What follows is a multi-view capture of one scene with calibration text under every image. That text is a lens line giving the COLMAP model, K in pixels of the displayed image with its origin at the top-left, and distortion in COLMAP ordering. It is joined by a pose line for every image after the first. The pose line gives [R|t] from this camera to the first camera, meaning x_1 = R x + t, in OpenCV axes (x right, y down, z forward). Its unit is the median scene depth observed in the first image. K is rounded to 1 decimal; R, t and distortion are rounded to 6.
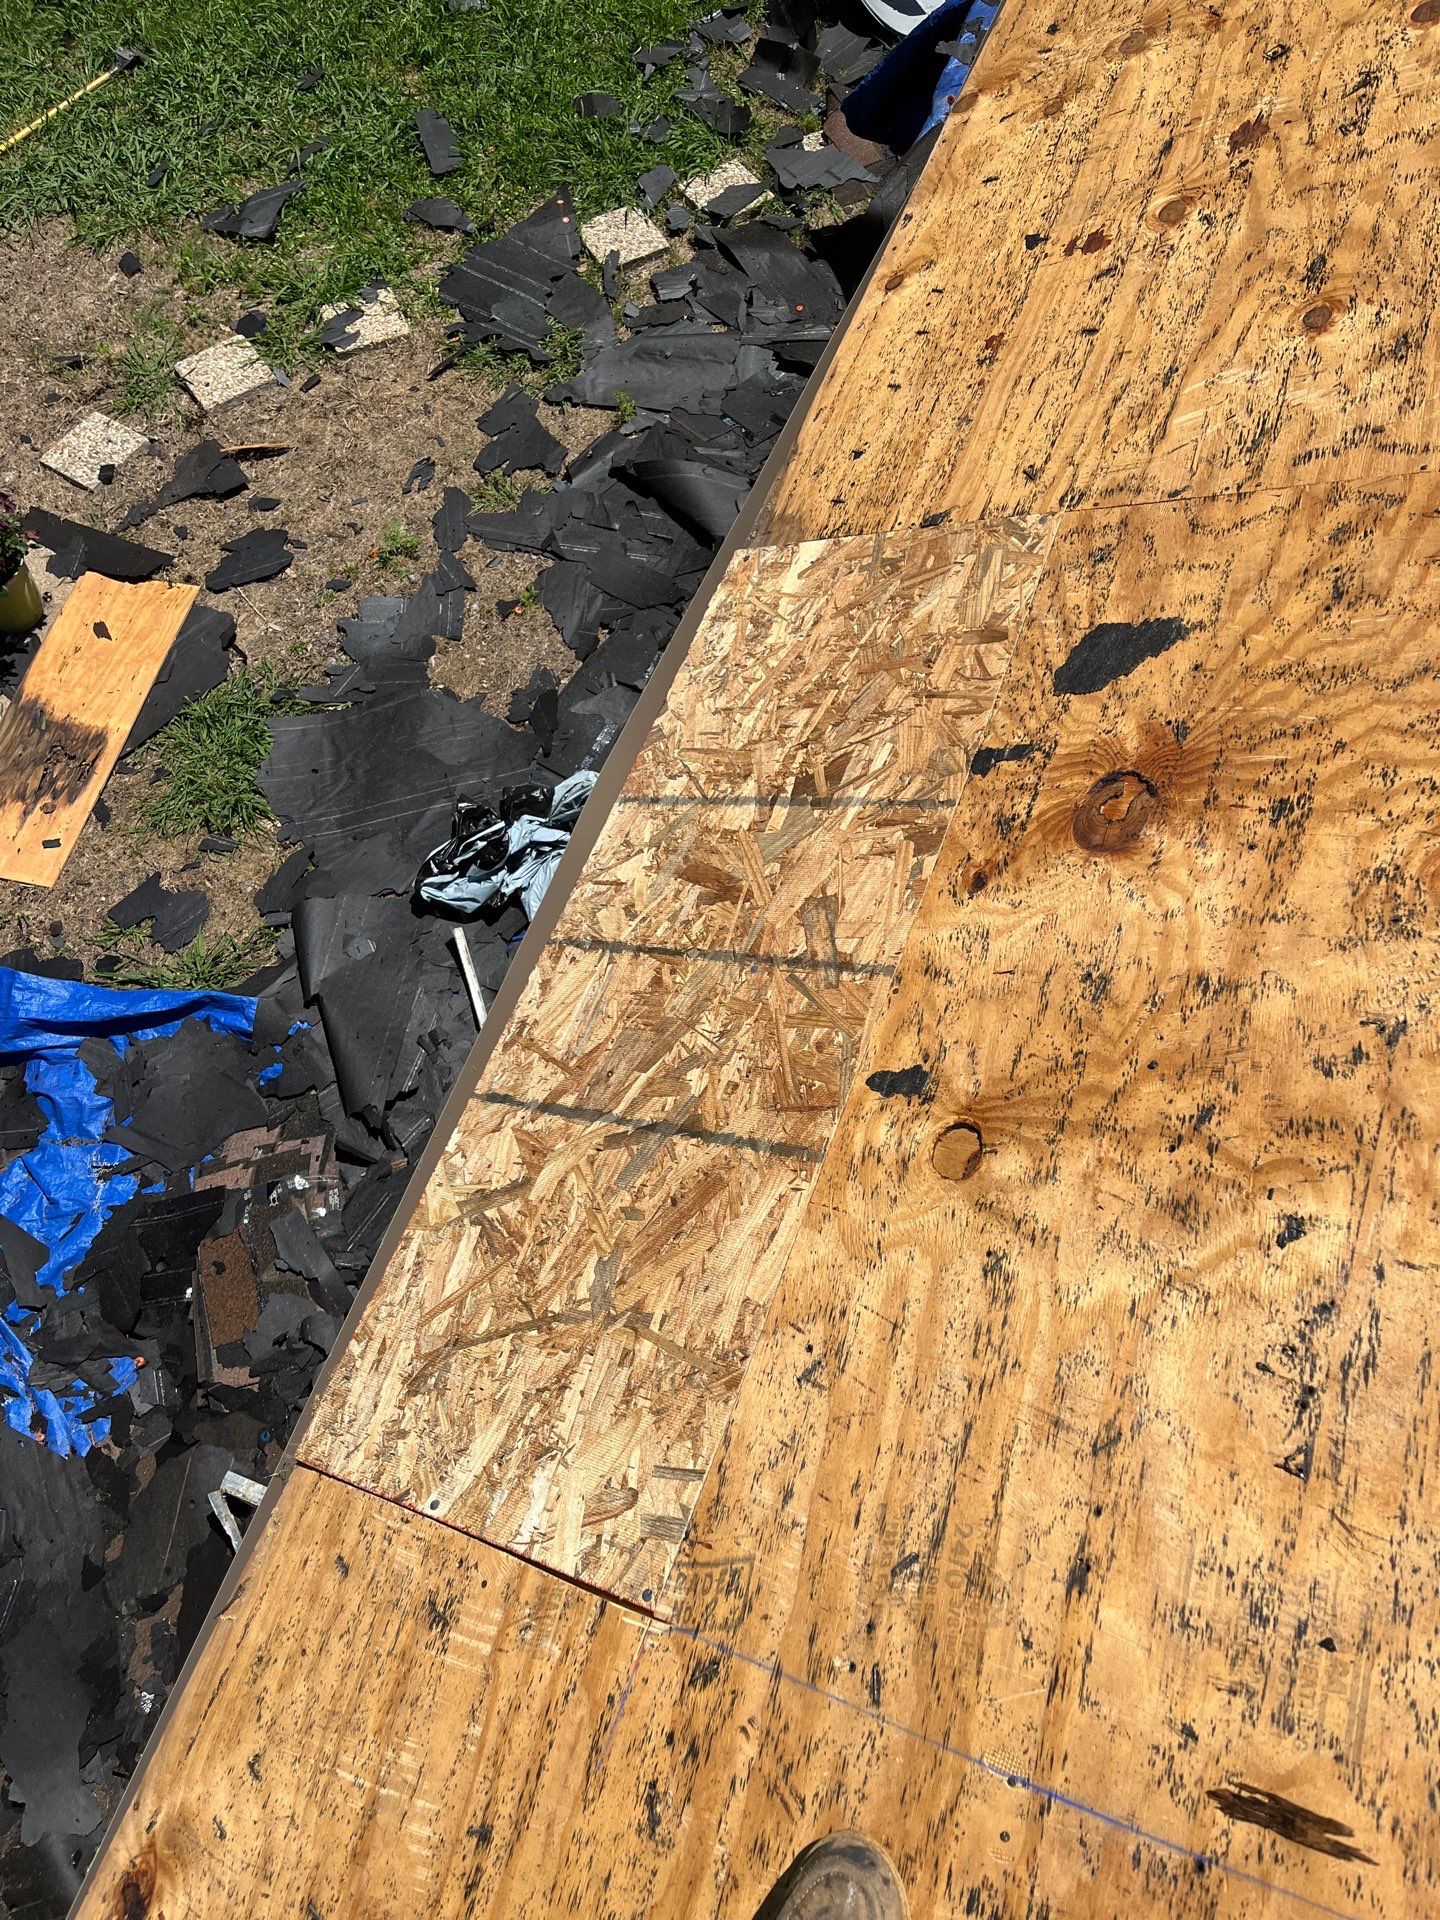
lens RADIAL K [[1416.9, 0, 733.8], [0, 1416.9, 961.6], [0, 0, 1]] dist [-0.003570, 0.040324]
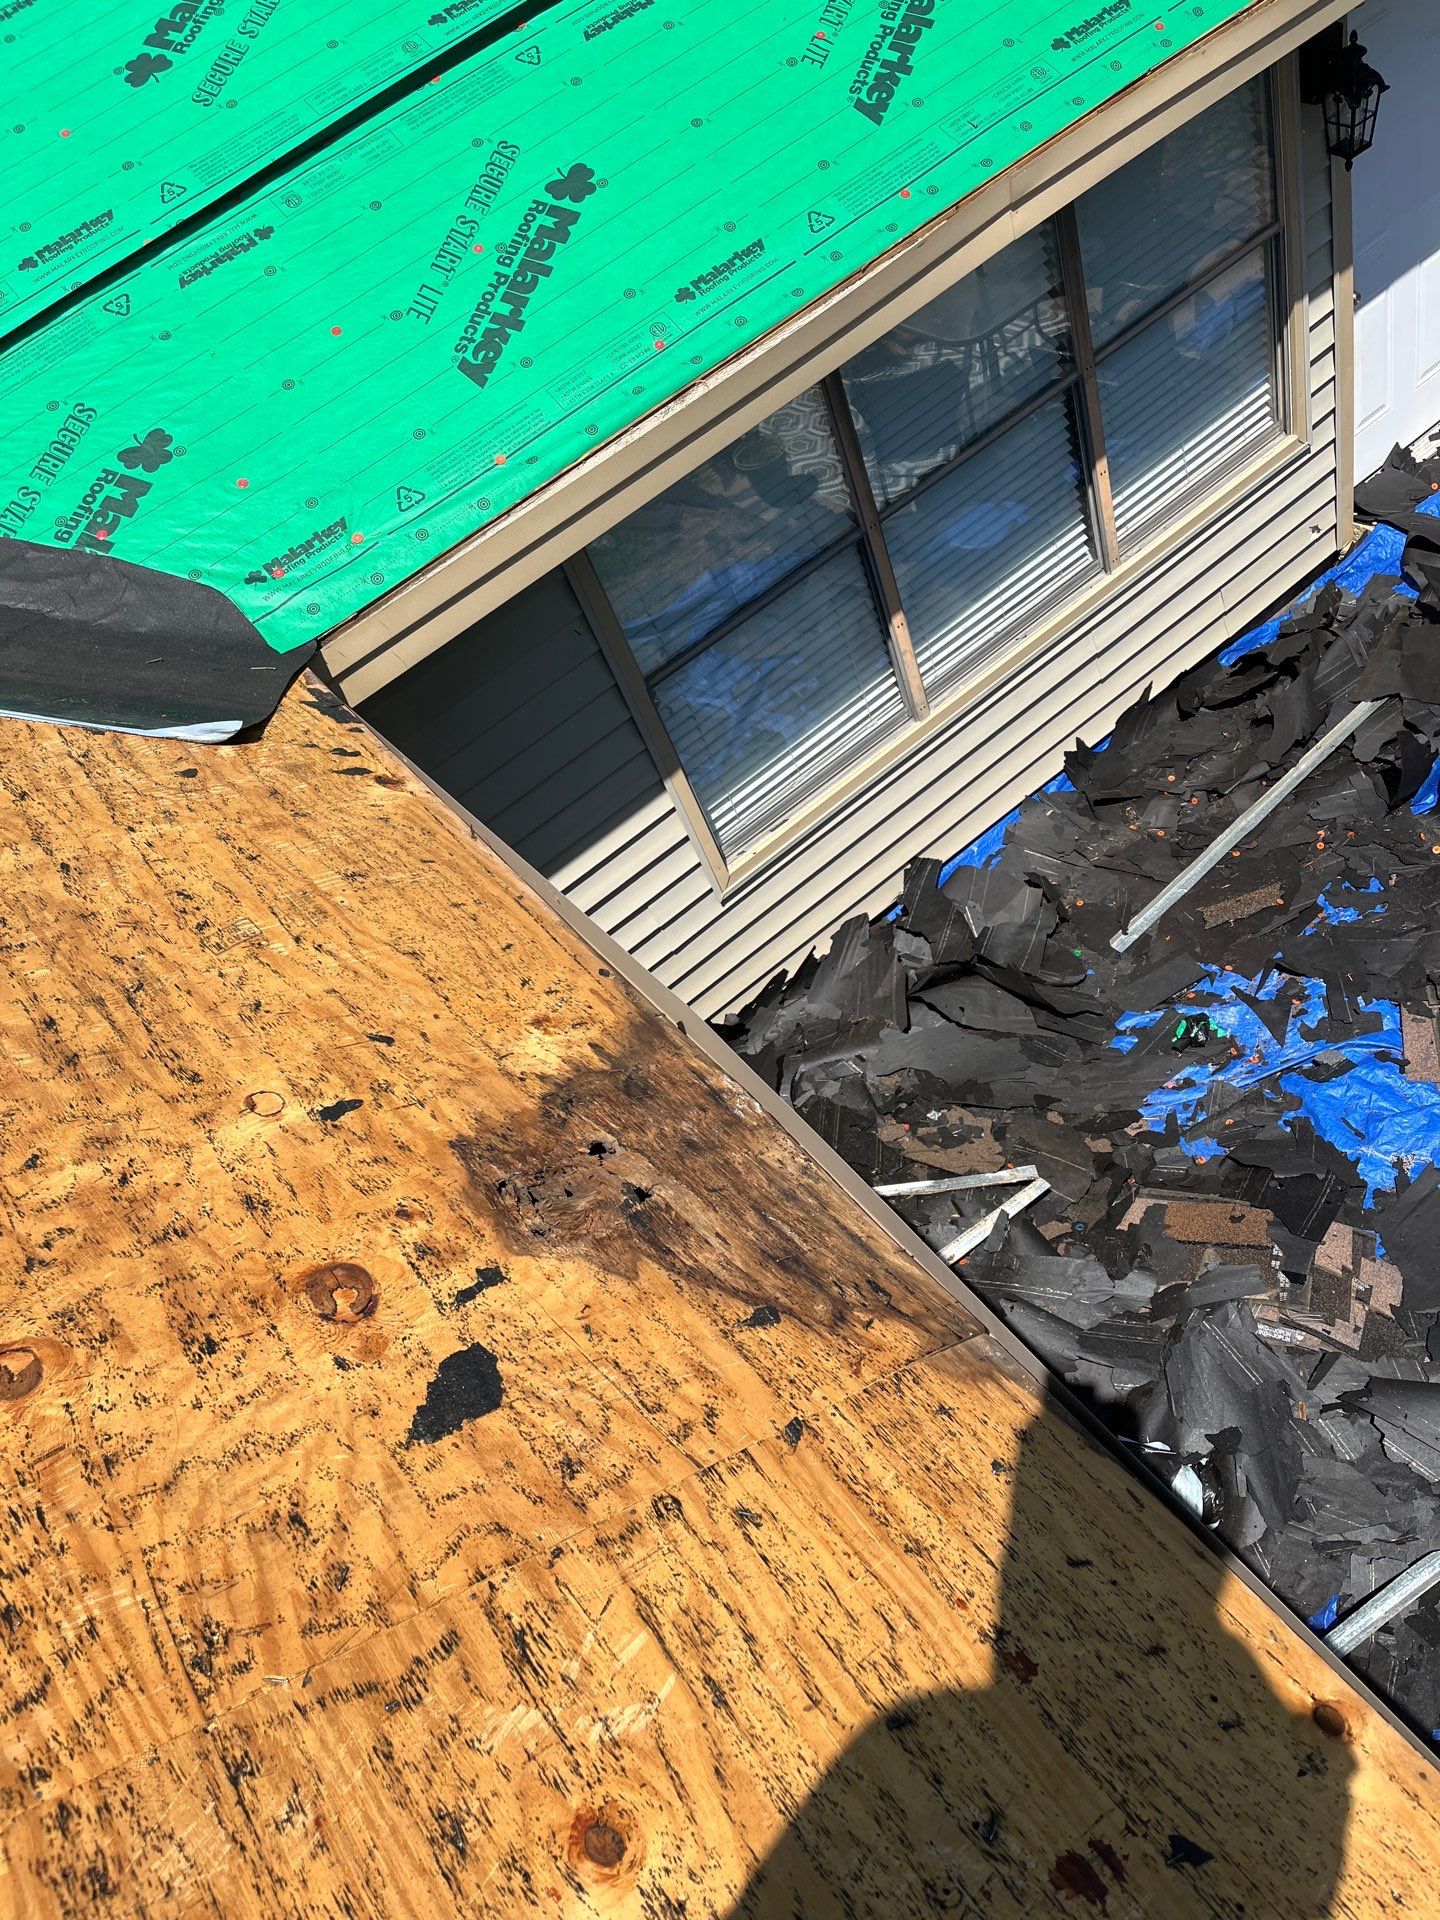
lens RADIAL K [[1416.9, 0, 733.8], [0, 1416.9, 961.6], [0, 0, 1]] dist [-0.003570, 0.040324]
pose [[-0.498466, 0.762046, -0.413301, 0.361903], [-0.612869, 0.027417, 0.789709, -1.189863], [0.613126, 0.646943, 0.453367, 0.444340]]
